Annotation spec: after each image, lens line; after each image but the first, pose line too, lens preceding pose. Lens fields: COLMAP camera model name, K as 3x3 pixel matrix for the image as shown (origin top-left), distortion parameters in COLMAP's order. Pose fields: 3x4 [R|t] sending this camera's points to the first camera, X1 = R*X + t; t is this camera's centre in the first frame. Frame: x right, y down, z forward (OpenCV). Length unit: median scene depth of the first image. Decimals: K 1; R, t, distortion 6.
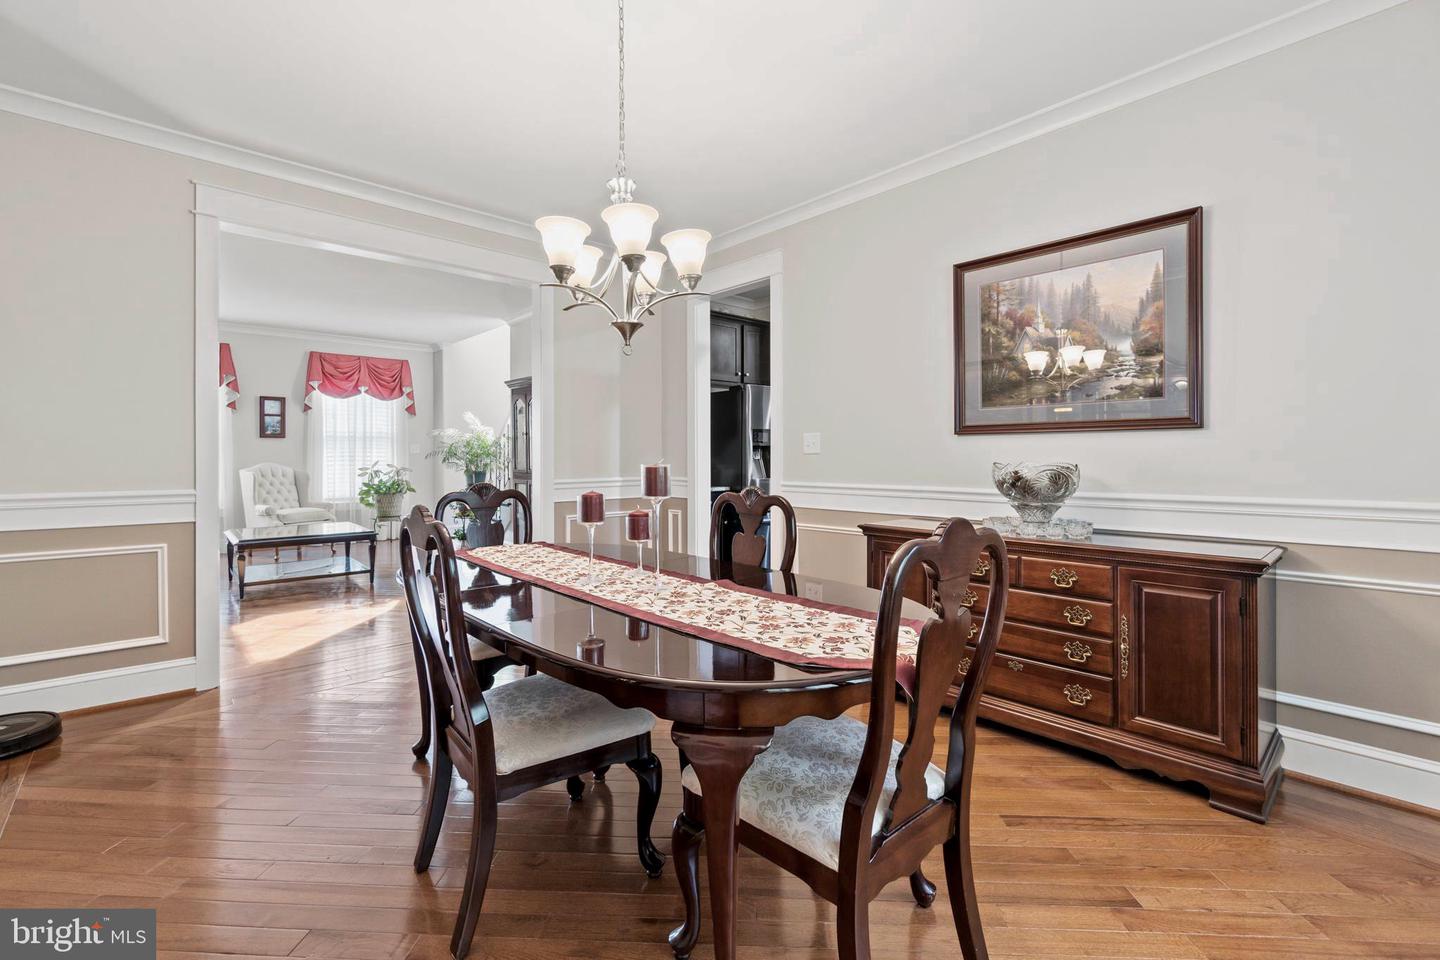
lens RADIAL K [[608.4, 0, 692.1], [0, 608.4, 461.4], [0, 0, 1]] dist [0.002525, 0.000266]
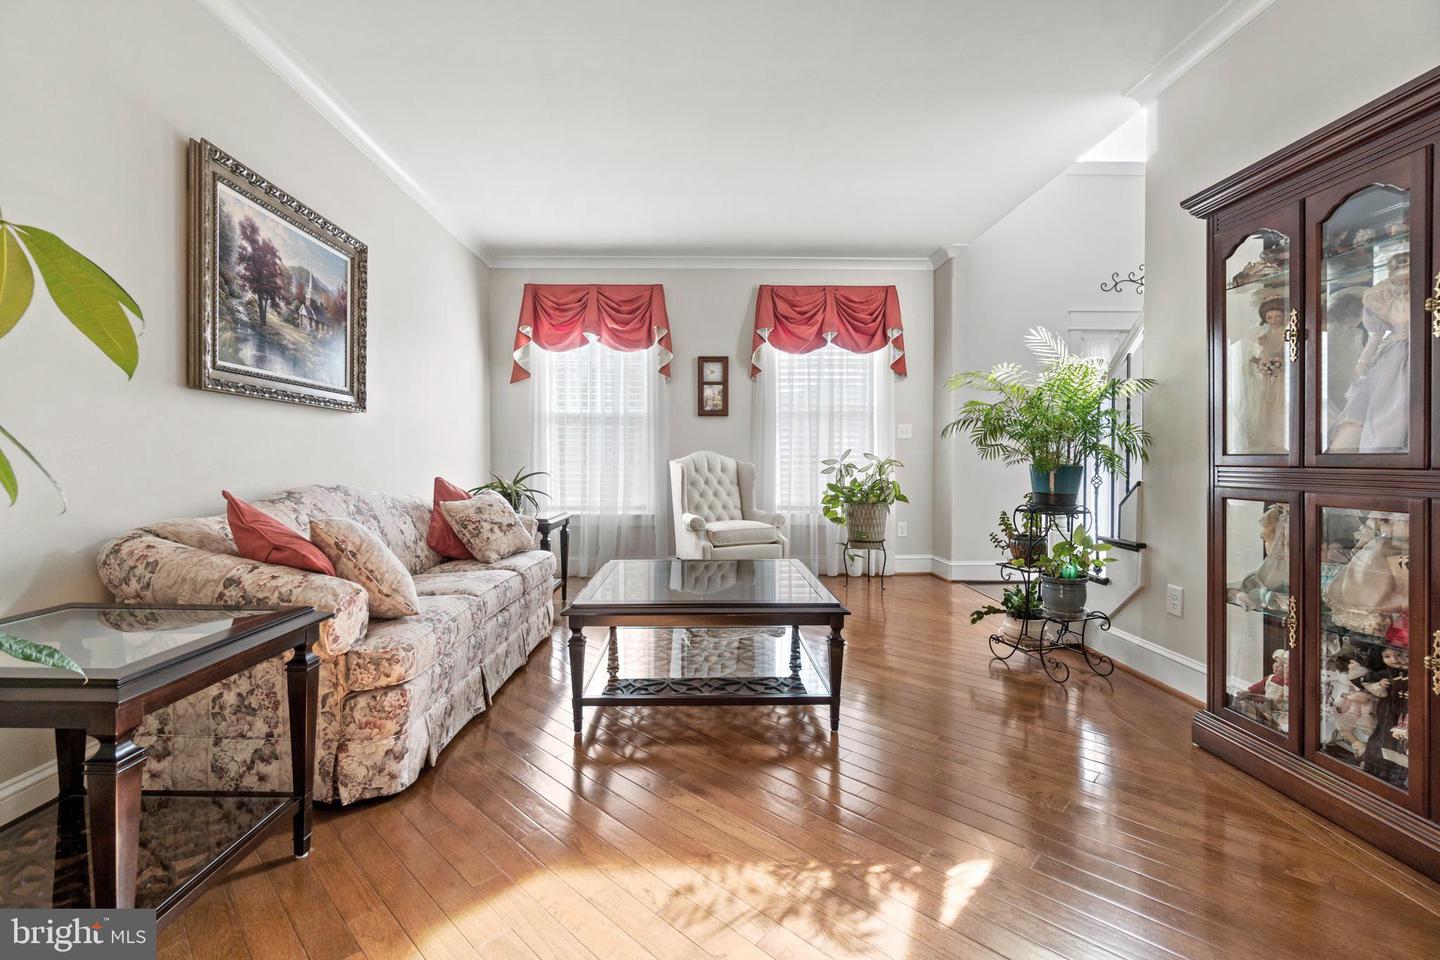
lens RADIAL K [[635.6, 0, 709.0], [0, 635.6, 471.3], [0, 0, 1]] dist [-0.066352, 0.023845]
pose [[0.768420, 0.012868, -0.639817, -0.220418], [-0.005817, 0.999897, 0.013125, 0.014341], [0.639920, -0.006364, 0.768416, 0.425438]]
